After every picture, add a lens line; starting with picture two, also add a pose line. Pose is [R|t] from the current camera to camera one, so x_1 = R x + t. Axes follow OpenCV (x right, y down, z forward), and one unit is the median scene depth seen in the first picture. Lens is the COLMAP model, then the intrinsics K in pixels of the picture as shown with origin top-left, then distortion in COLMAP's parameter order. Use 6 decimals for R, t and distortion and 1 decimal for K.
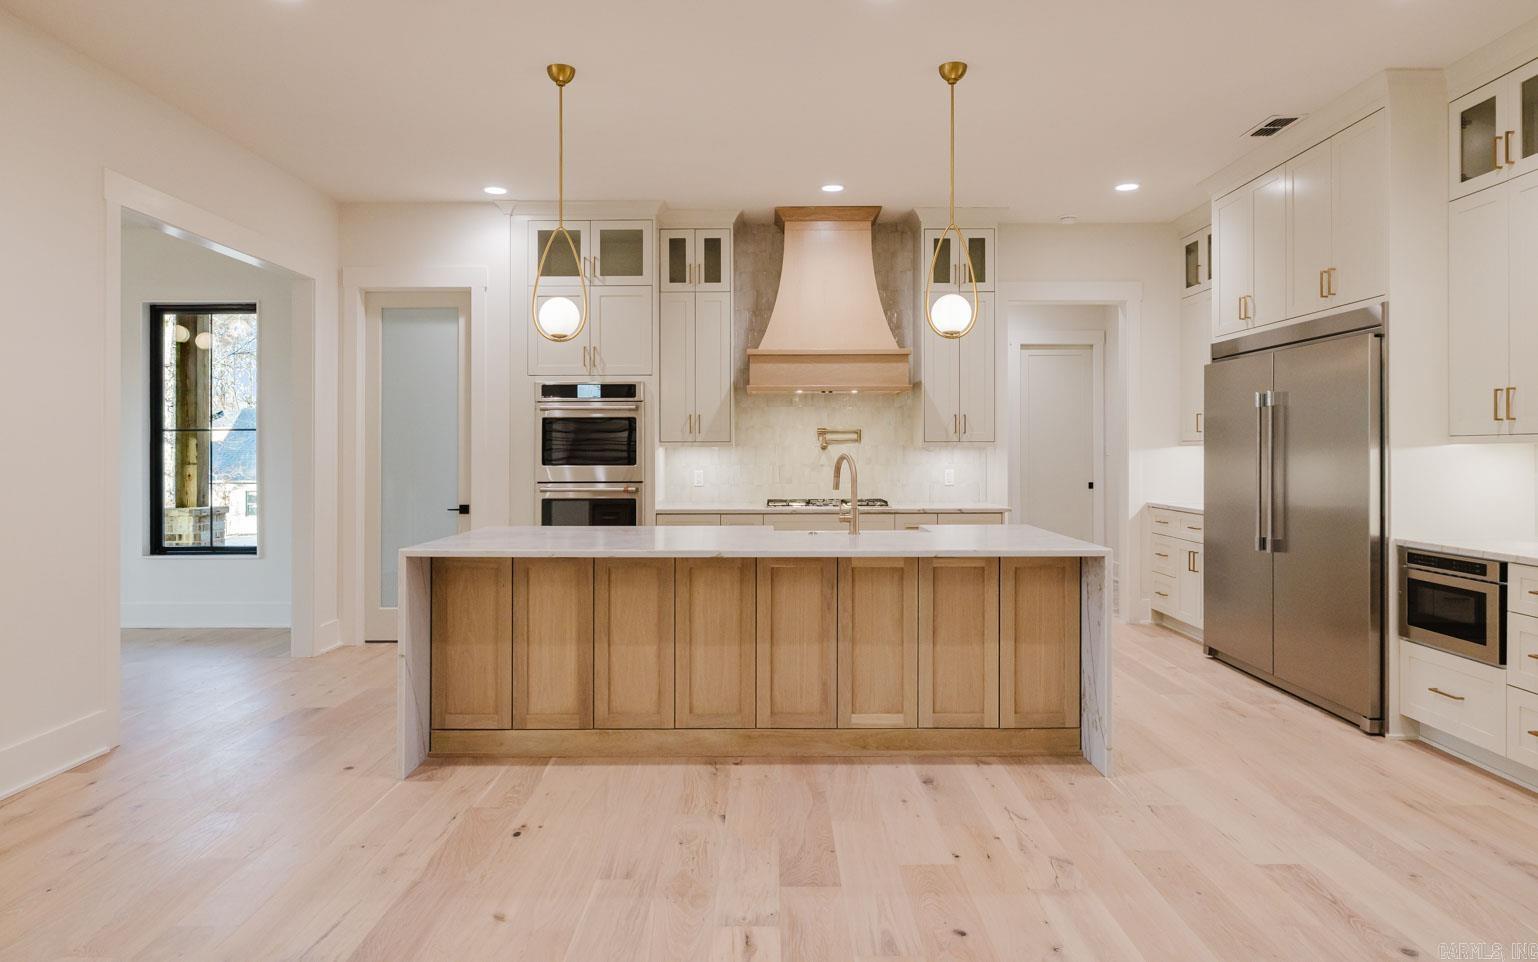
lens RADIAL K [[938.5, 0, 766.8], [0, 938.5, 450.5], [0, 0, 1]] dist [-0.000656, -0.001659]
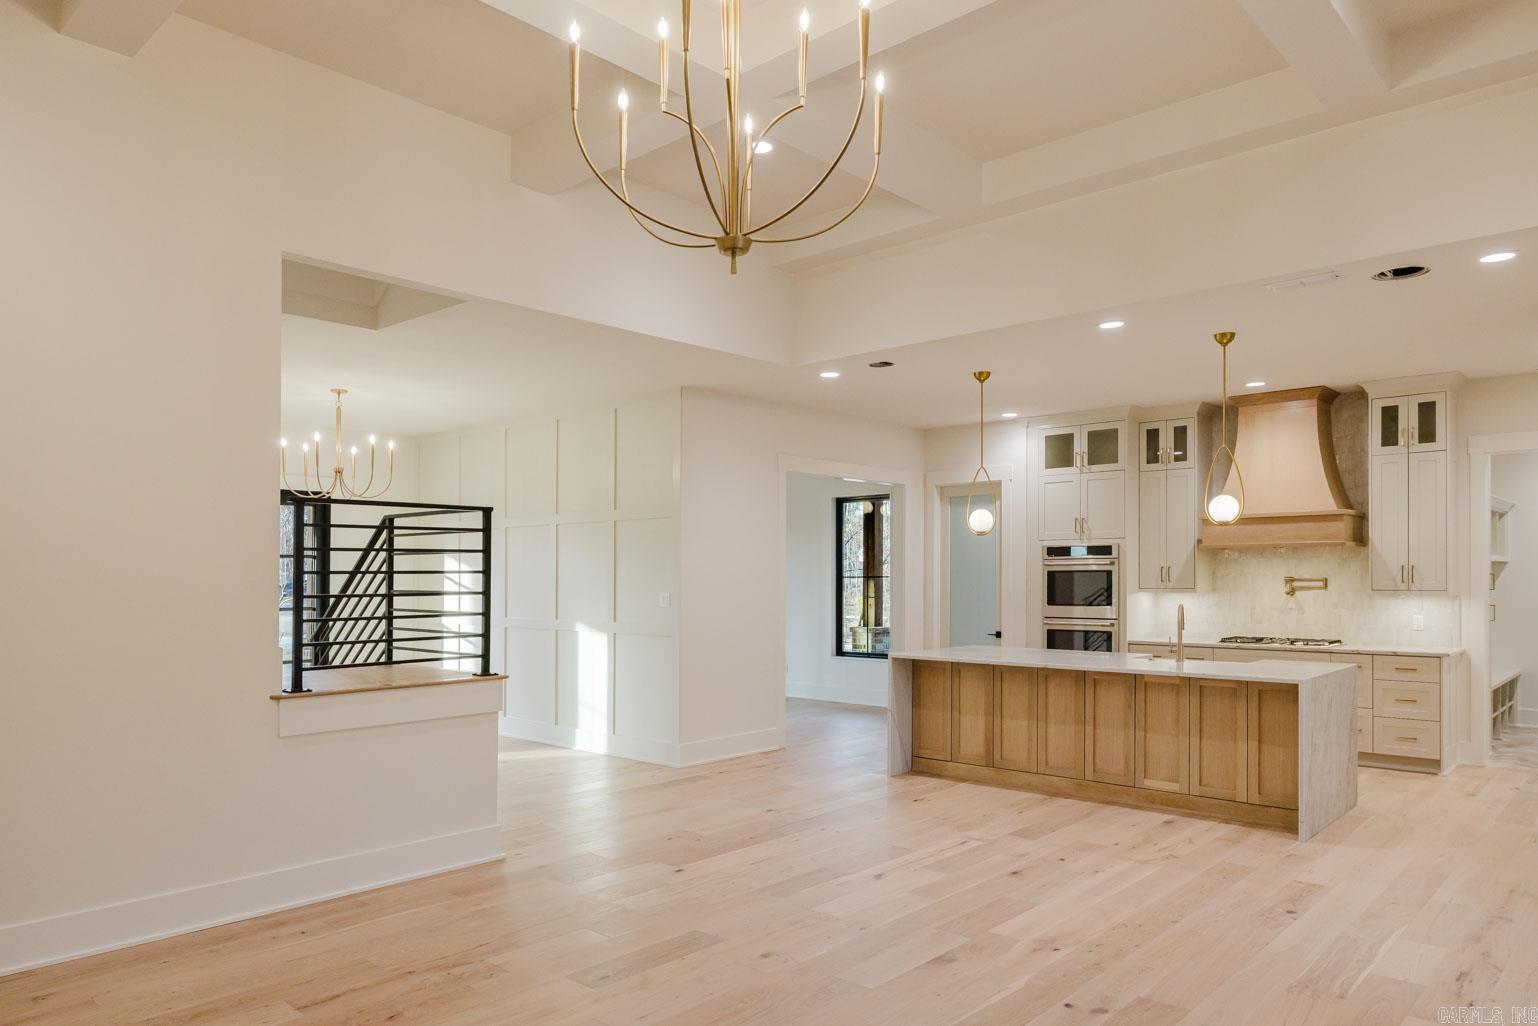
lens RADIAL K [[1016.7, 0, 777.7], [0, 1016.7, 574.8], [0, 0, 1]] dist [-0.005541, 0.008793]
pose [[0.742521, -0.000498, -0.669823, 0.510595], [0.002036, 0.999997, 0.001513, -0.034985], [0.669820, -0.002487, 0.742519, -0.414854]]
